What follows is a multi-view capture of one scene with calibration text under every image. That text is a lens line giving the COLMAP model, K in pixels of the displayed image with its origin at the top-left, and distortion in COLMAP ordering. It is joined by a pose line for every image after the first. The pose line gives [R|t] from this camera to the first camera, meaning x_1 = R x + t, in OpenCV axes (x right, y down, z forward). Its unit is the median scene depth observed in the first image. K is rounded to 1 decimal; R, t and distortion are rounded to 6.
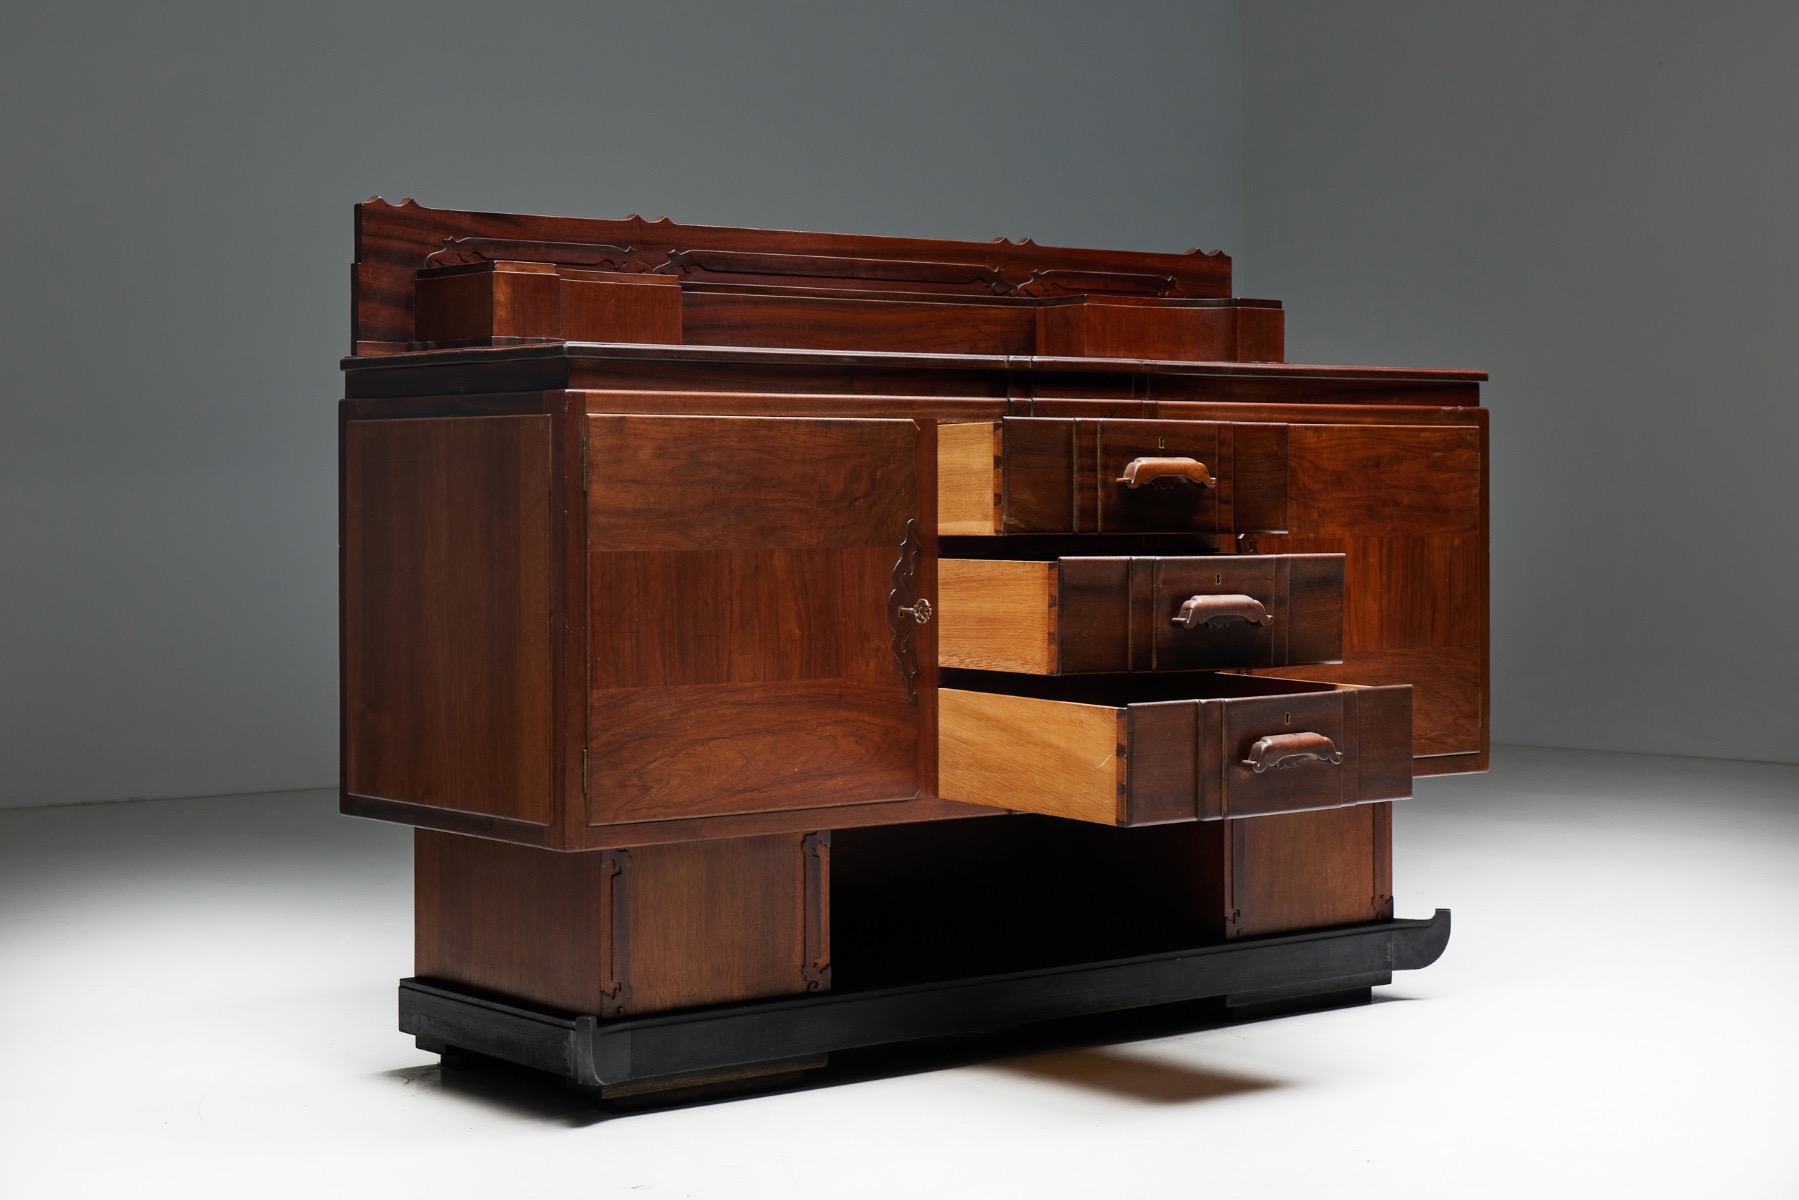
lens RADIAL K [[3187.2, 0, 899.7], [0, 3187.2, 527.1], [0, 0, 1]] dist [0.005269, -0.042687]
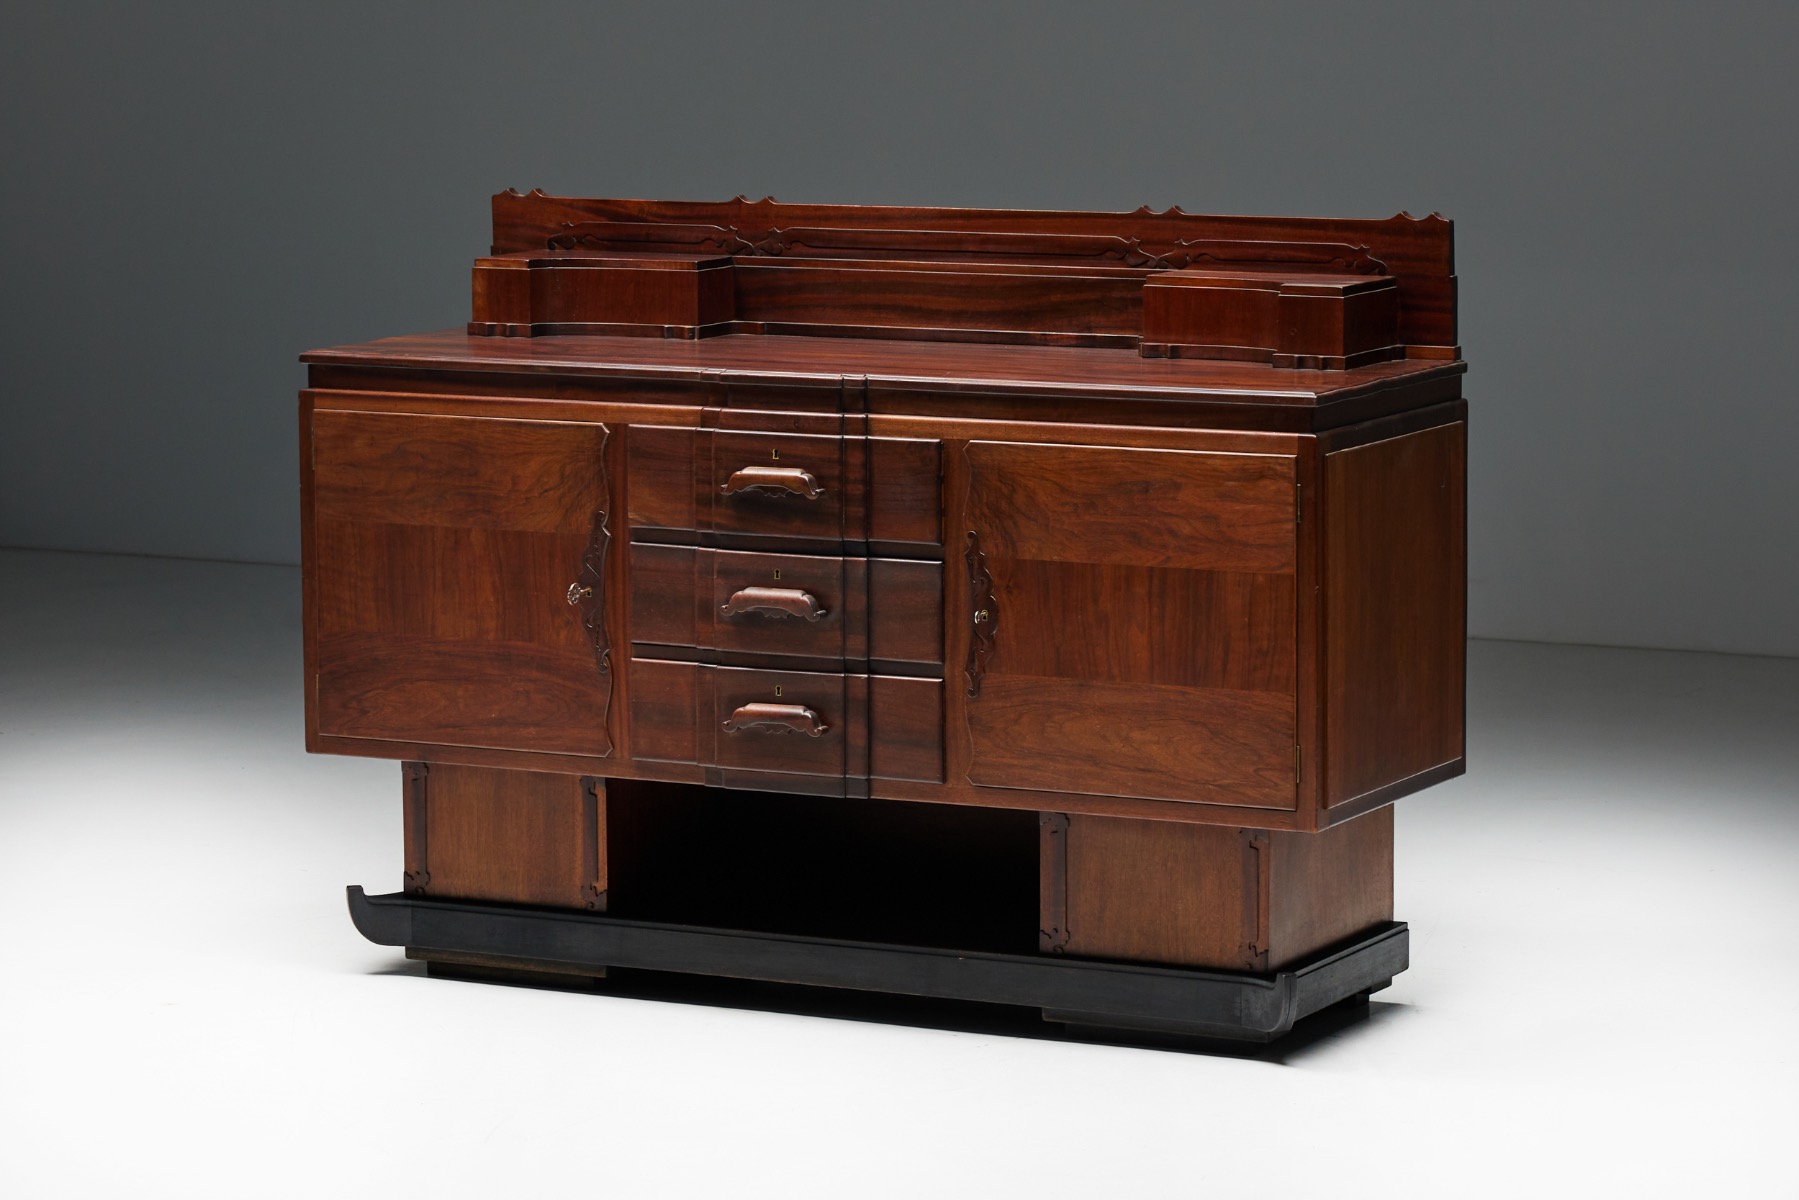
lens RADIAL K [[5803.0, 0, 931.5], [0, 5803.0, 597.8], [0, 0, 1]] dist [-0.004861, 0.371892]
pose [[0.406360, 0.120782, -0.905695, 1.893573], [-0.006876, 0.991601, 0.129154, -0.235521], [0.913687, -0.046255, 0.403778, 0.273023]]
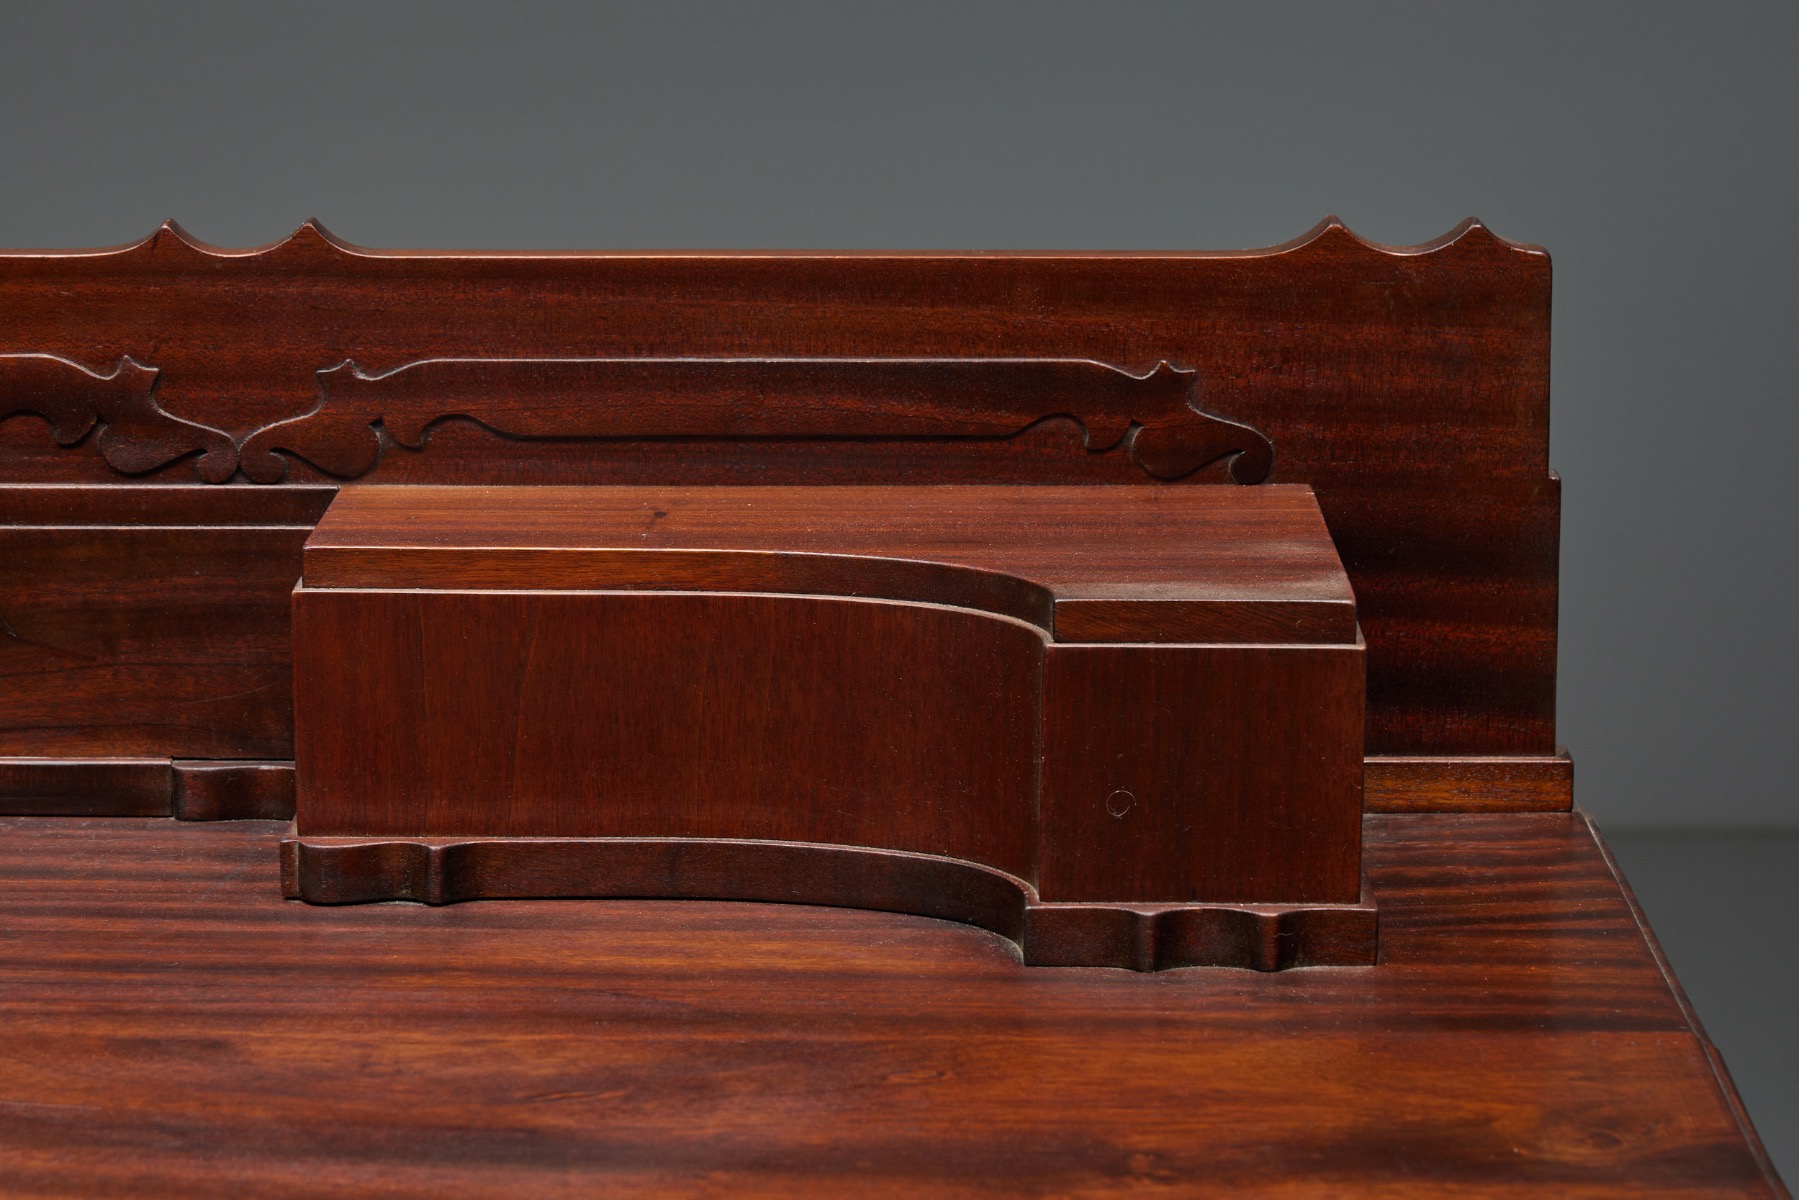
lens RADIAL K [[4863.0, 0, 899.5], [0, 4863.0, 600.0], [0, 0, 1]] dist [-0.027999, -0.303099]
pose [[0.775025, 0.133264, -0.617719, 0.345992], [-0.011444, 0.980311, 0.197130, -0.158429], [0.631827, -0.145711, 0.761290, 0.901933]]
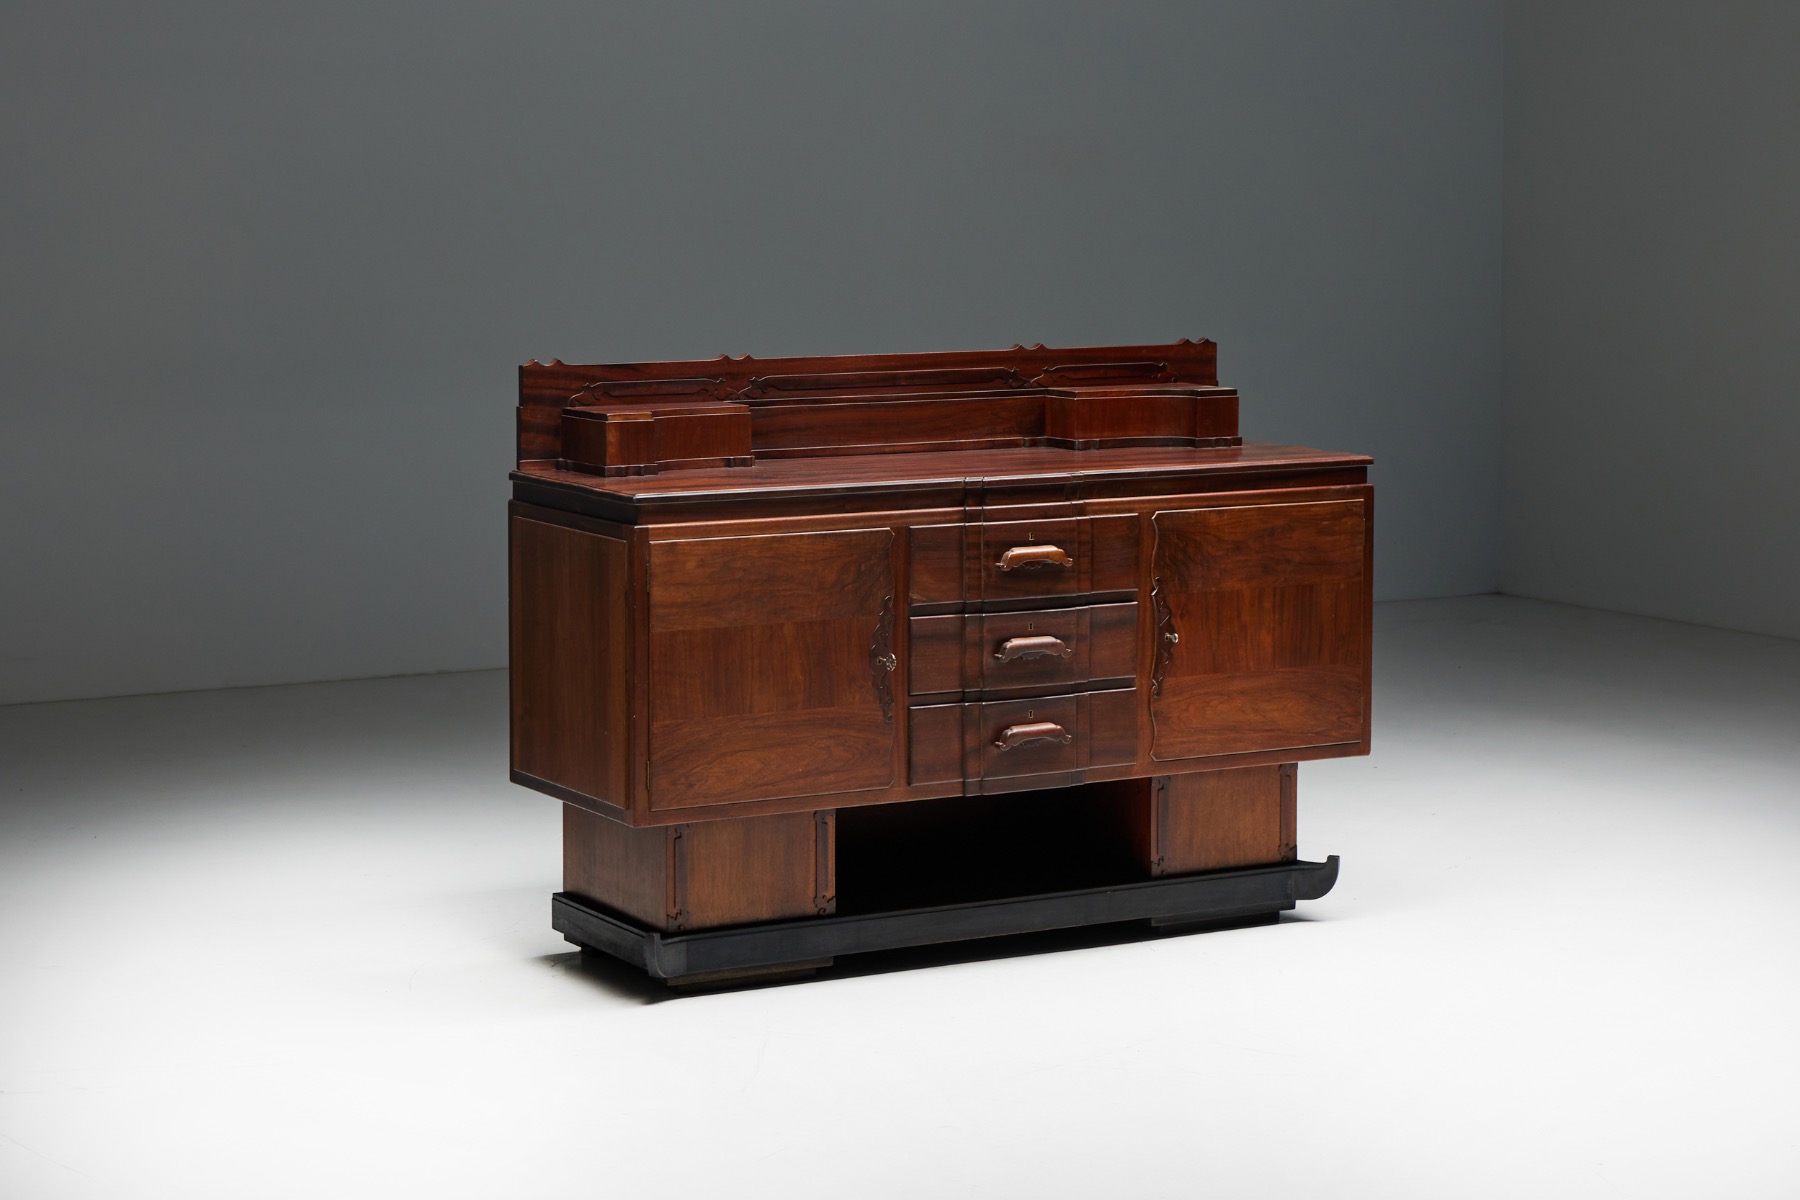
lens RADIAL K [[3917.7, 0, 897.3], [0, 3917.7, 497.6], [0, 0, 1]] dist [0.034823, 0.048053]
pose [[0.988138, 0.019638, -0.152310, 0.275433], [-0.006498, 0.996249, 0.086289, -0.199000], [0.153434, -0.084275, 0.984559, -0.742966]]
